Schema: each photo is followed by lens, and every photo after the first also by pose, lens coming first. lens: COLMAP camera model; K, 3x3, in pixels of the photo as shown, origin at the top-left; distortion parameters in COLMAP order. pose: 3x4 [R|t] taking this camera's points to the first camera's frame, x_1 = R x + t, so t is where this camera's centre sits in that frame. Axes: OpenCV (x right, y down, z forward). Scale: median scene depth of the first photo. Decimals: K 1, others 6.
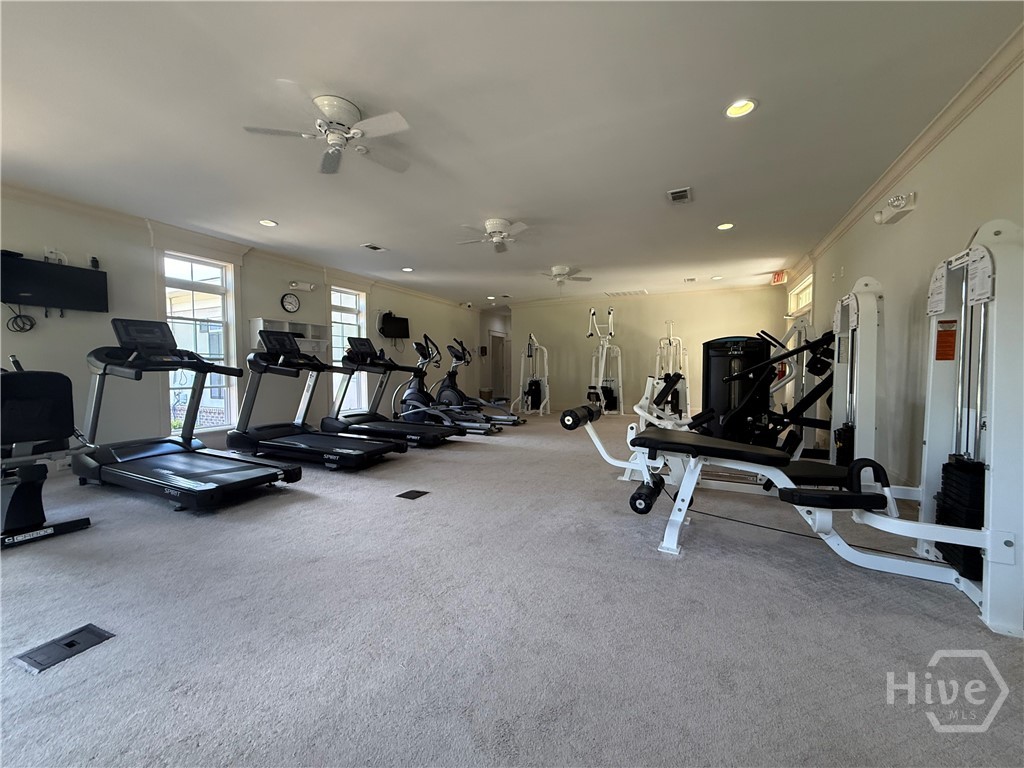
lens RADIAL K [[416.5, 0, 512.0], [0, 416.5, 384.0], [0, 0, 1]] dist [-0.001934, -0.000290]
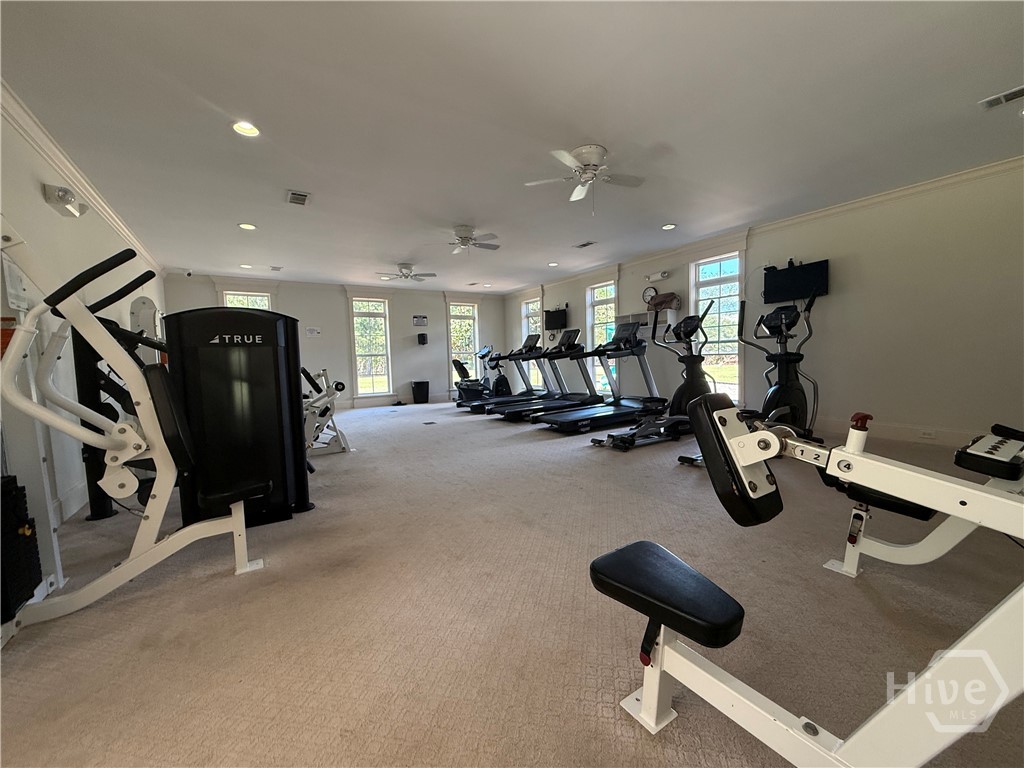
lens RADIAL K [[416.5, 0, 512.0], [0, 416.5, 384.0], [0, 0, 1]] dist [-0.001934, -0.000290]
pose [[-0.545608, 0.067680, -0.835303, 0.920463], [-0.003649, 0.996532, 0.083127, -0.062400], [0.838032, 0.048403, -0.543469, 1.852986]]
